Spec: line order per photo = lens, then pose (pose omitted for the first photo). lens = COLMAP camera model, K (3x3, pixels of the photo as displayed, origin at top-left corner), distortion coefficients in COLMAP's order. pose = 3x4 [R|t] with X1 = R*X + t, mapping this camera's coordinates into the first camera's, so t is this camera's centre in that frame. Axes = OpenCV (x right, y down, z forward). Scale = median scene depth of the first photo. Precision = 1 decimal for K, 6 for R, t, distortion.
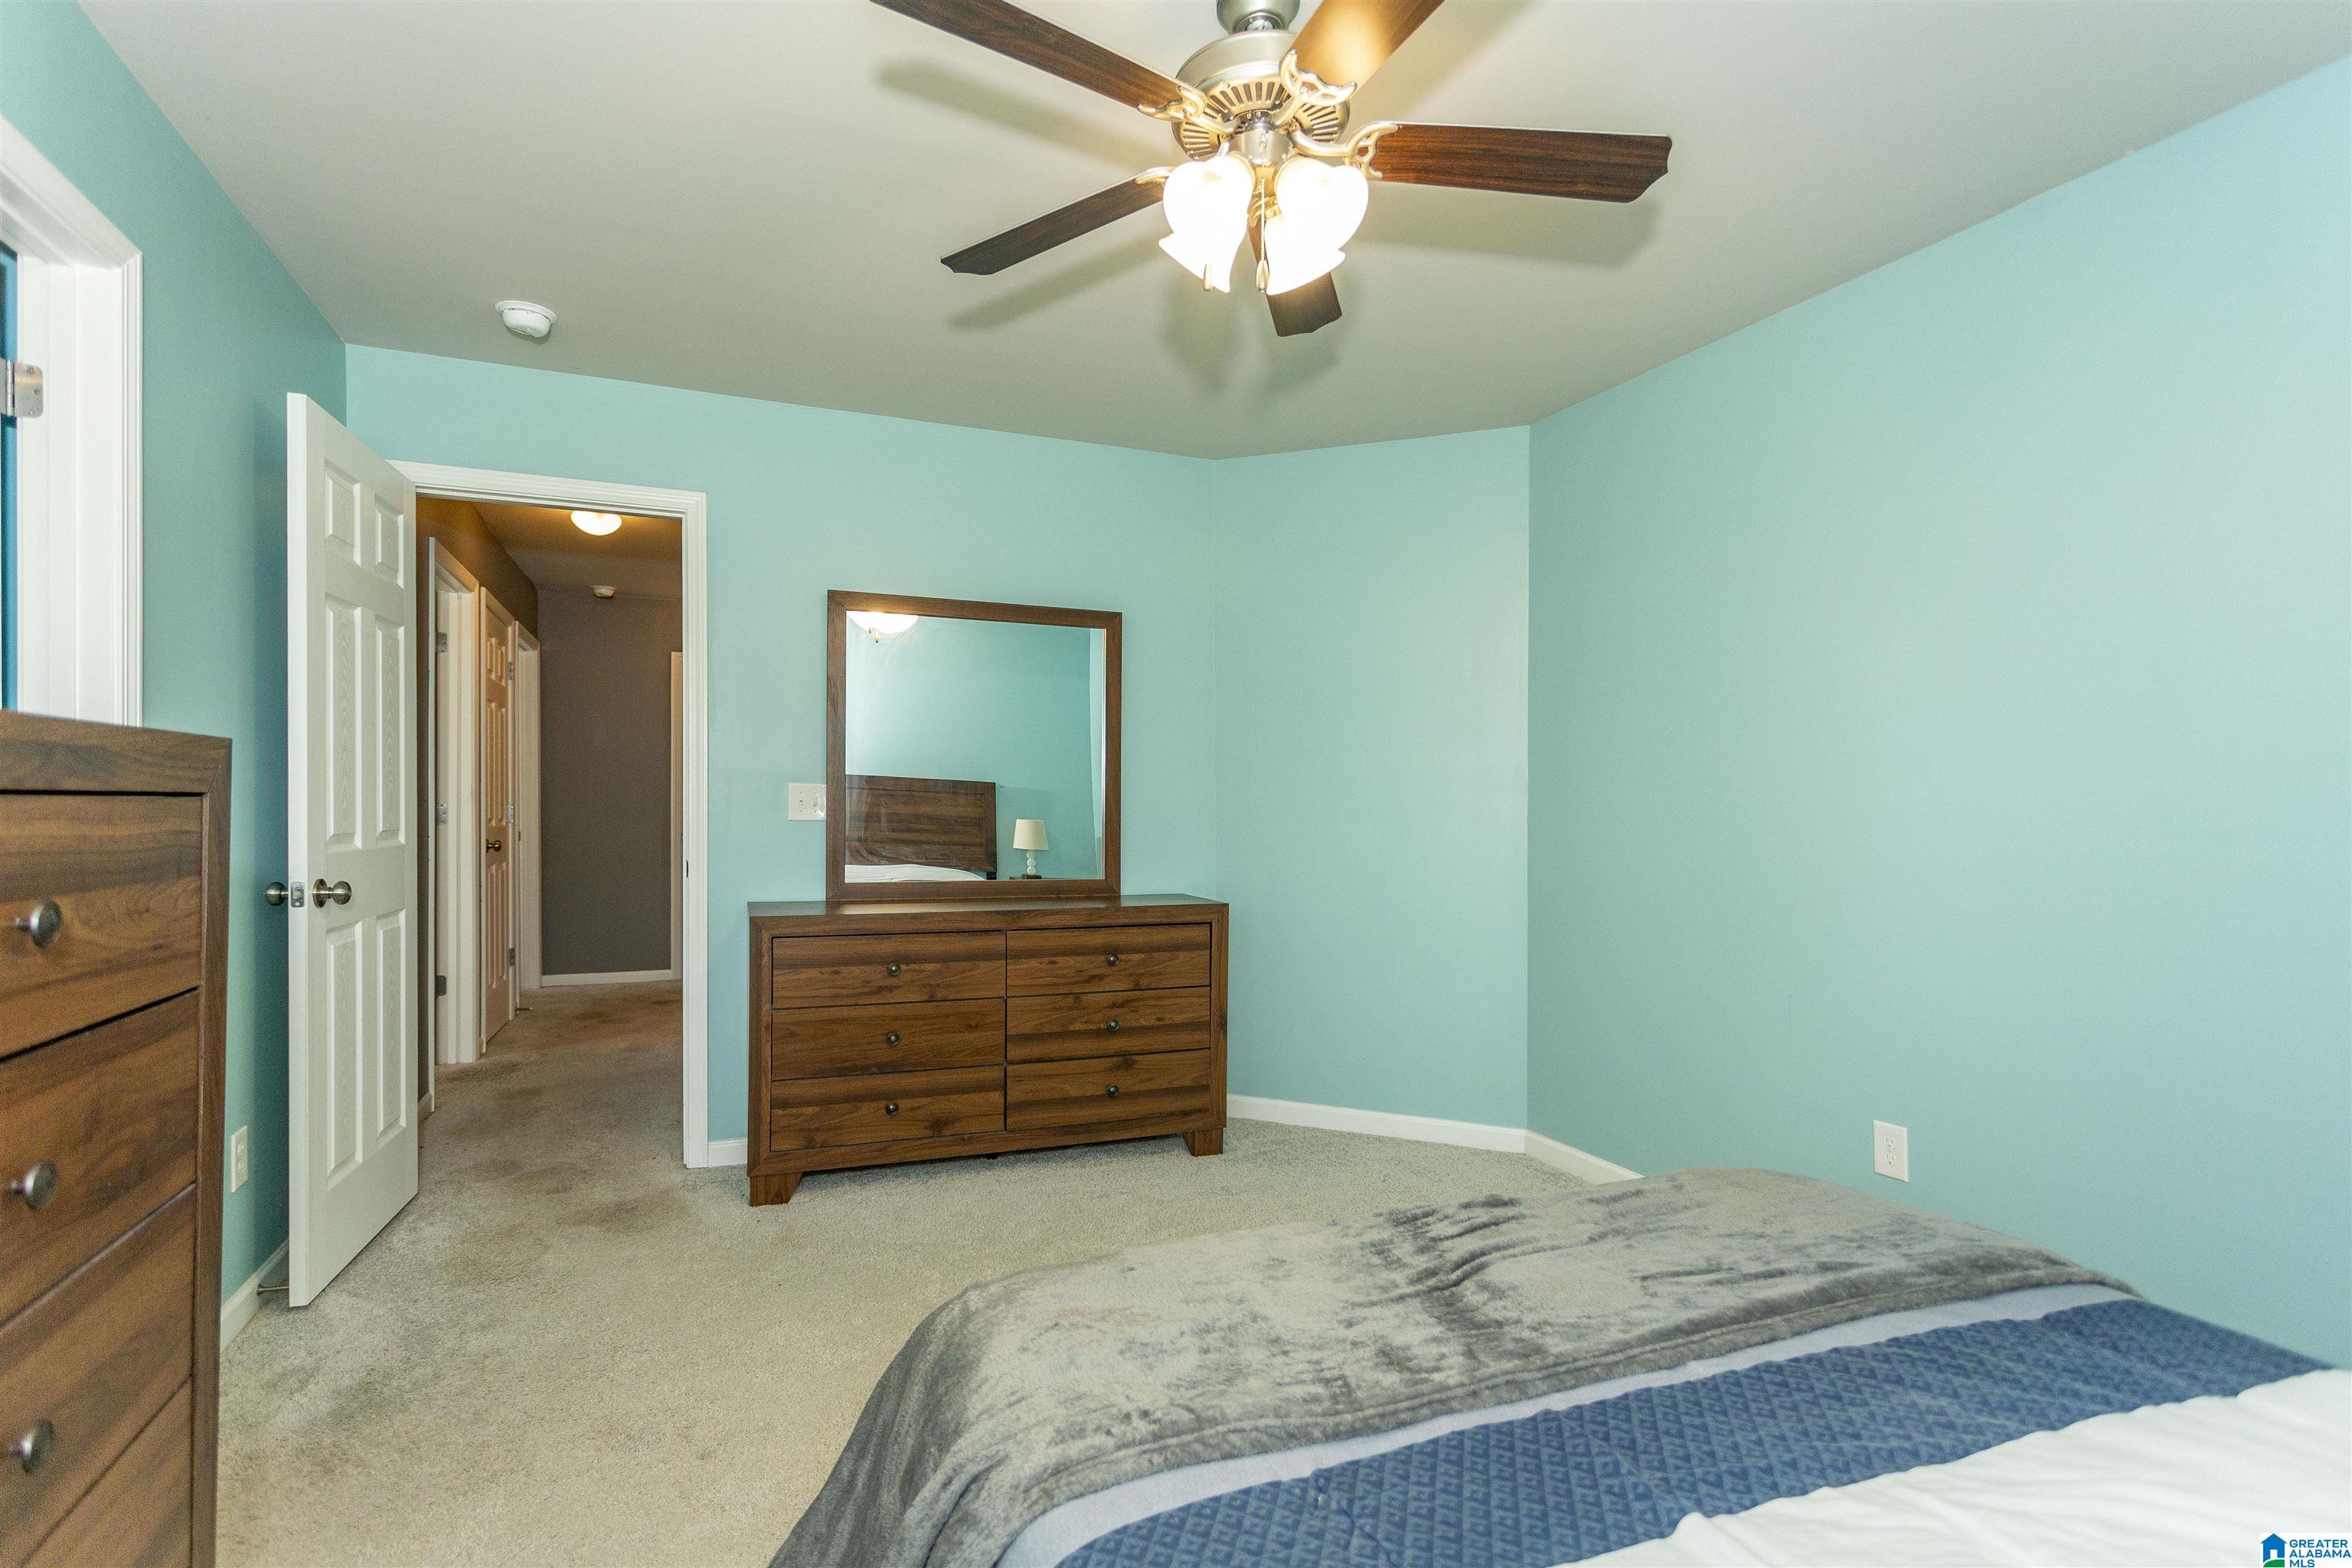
lens RADIAL K [[1115.2, 0, 1156.3], [0, 1115.2, 799.2], [0, 0, 1]] dist [0.002133, 0.001315]
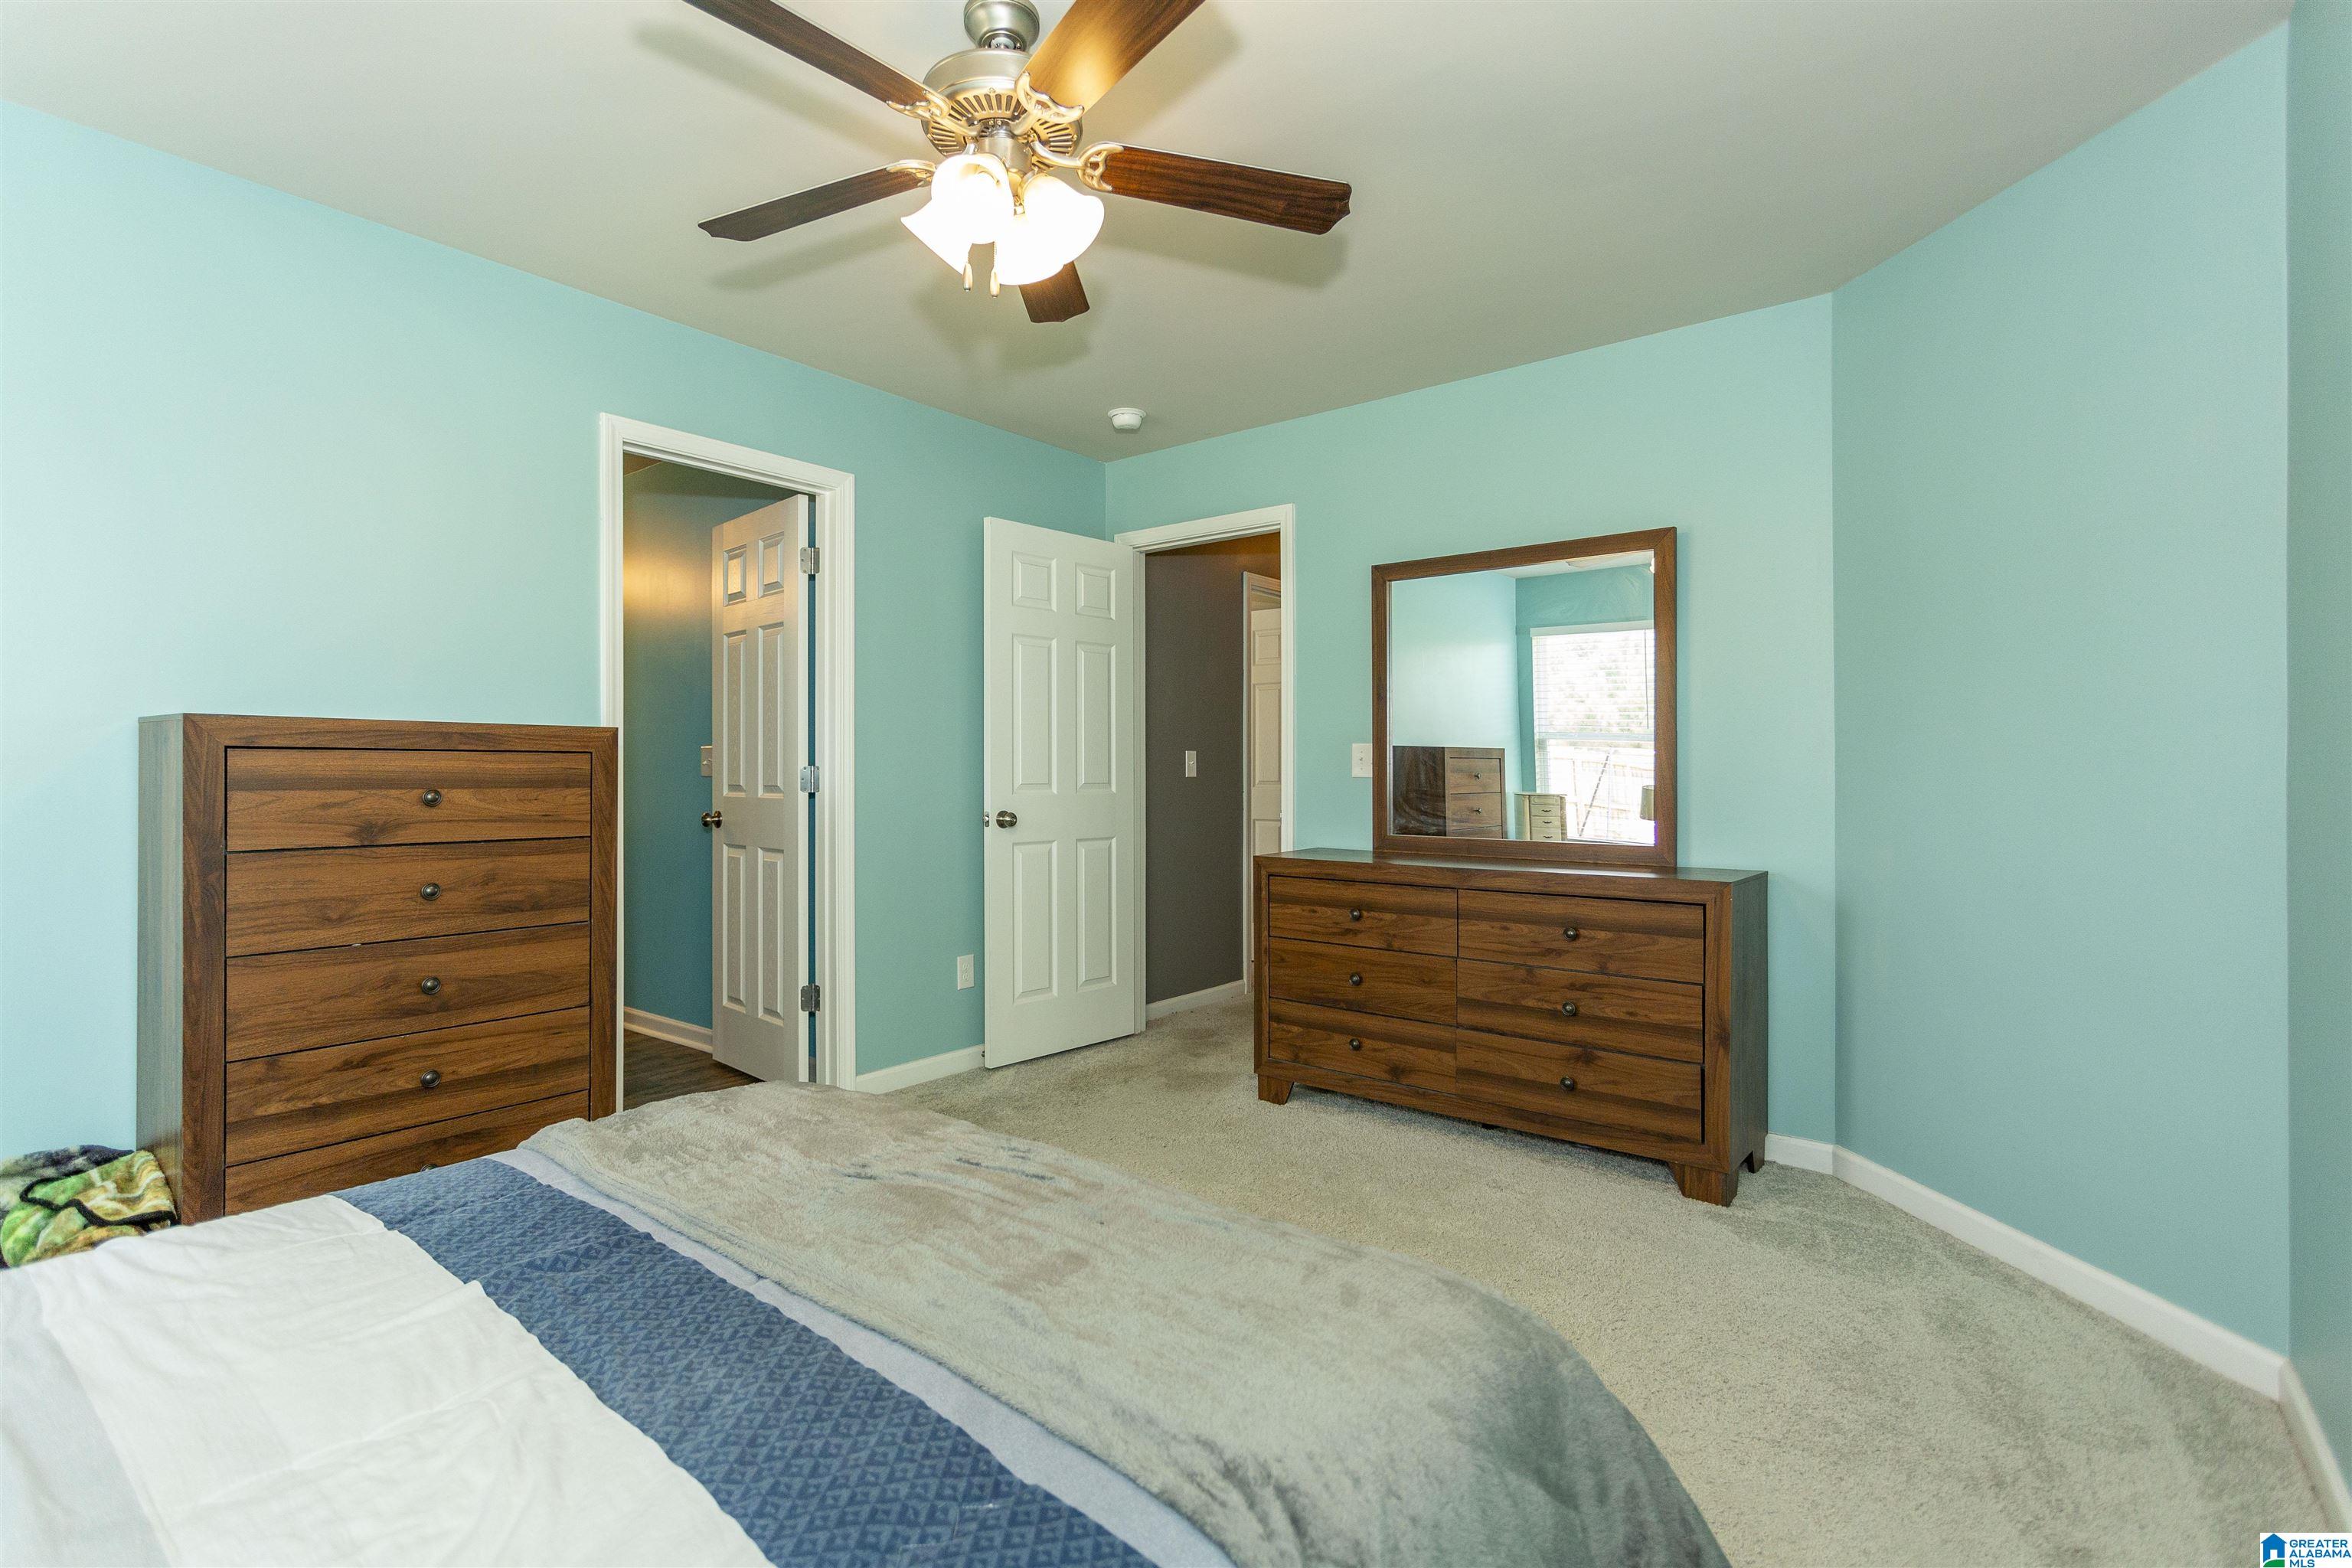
lens RADIAL K [[1115.2, 0, 1189.2], [0, 1115.2, 774.0], [0, 0, 1]] dist [0.002133, 0.001315]
pose [[0.493921, -0.011076, -0.869436, 0.594699], [0.007746, 0.999935, -0.008338, 0.024843], [0.869472, -0.002616, 0.493975, 0.322704]]
